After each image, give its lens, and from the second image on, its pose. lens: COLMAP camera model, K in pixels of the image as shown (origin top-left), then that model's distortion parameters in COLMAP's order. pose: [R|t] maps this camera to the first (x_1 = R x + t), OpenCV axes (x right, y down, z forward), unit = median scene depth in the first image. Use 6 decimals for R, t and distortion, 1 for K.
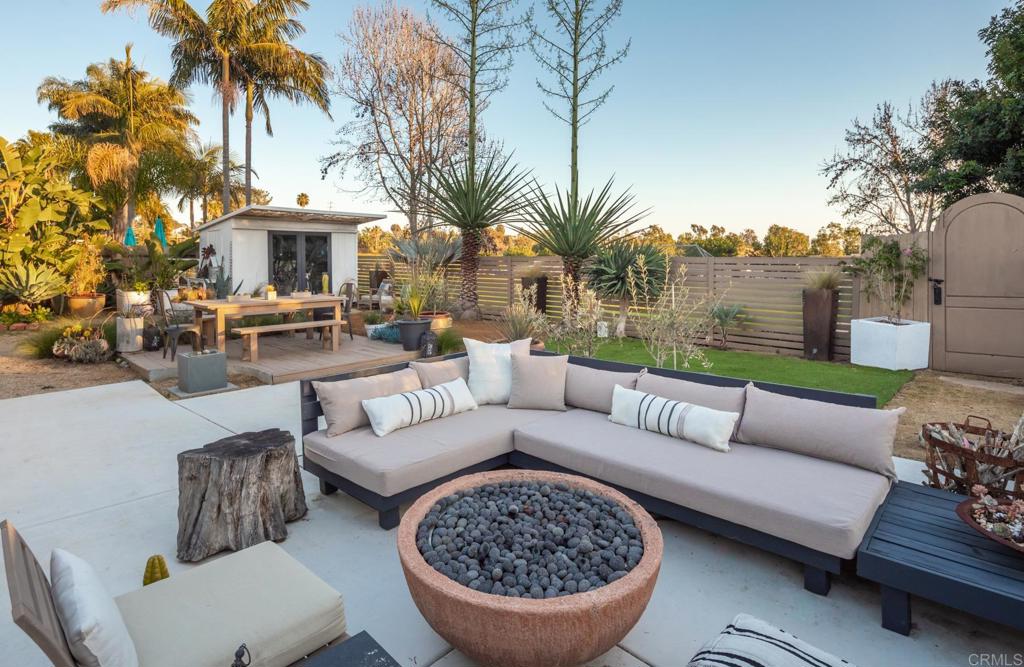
lens RADIAL K [[528.6, 0, 498.2], [0, 528.6, 268.1], [0, 0, 1]] dist [-0.000154, -0.000400]
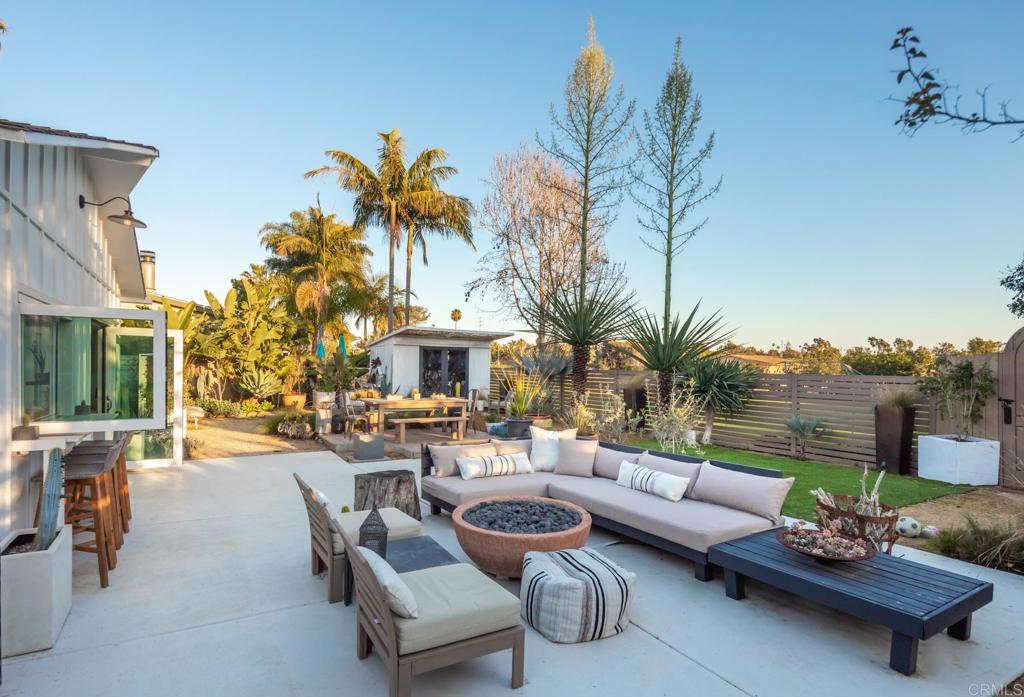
lens RADIAL K [[523.1, 0, 497.4], [0, 523.1, 366.7], [0, 0, 1]] dist [0.001570, 0.000697]
pose [[0.962133, 0.014493, -0.272196, 0.082923], [-0.021517, 0.999508, -0.022838, 0.001234], [0.271731, 0.027830, 0.961971, -0.143967]]
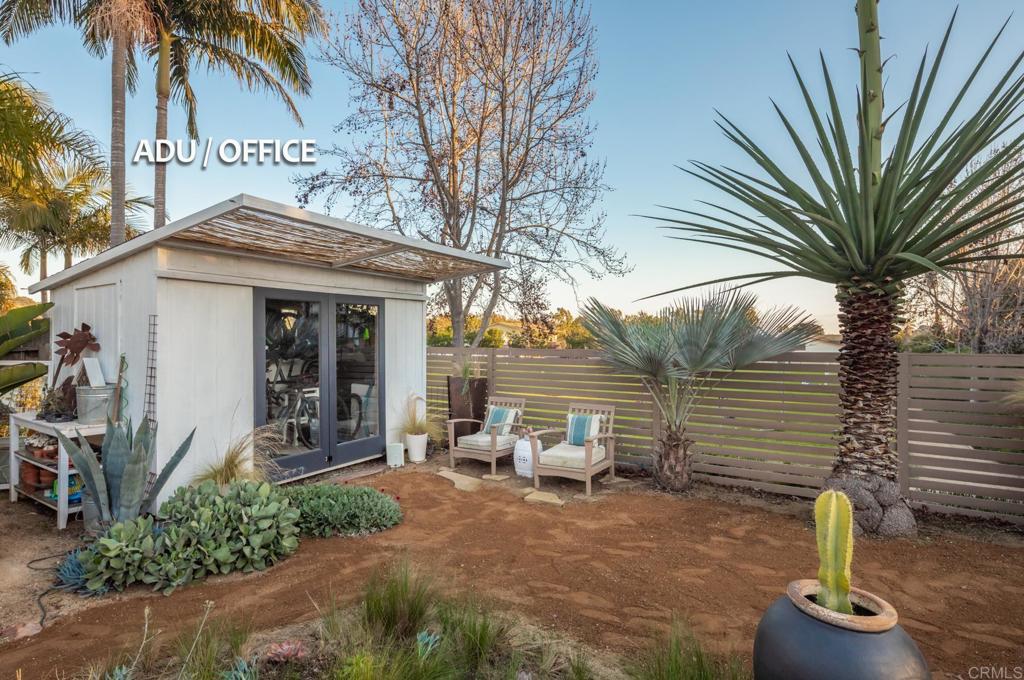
lens RADIAL K [[499.0, 0, 477.6], [0, 499.0, 335.7], [0, 0, 1]] dist [-0.002400, -0.000350]
pose [[0.983343, 0.002155, 0.181749, -0.384094], [0.002910, 0.999615, -0.027597, -0.029341], [-0.181738, 0.027666, 0.982958, 0.693103]]
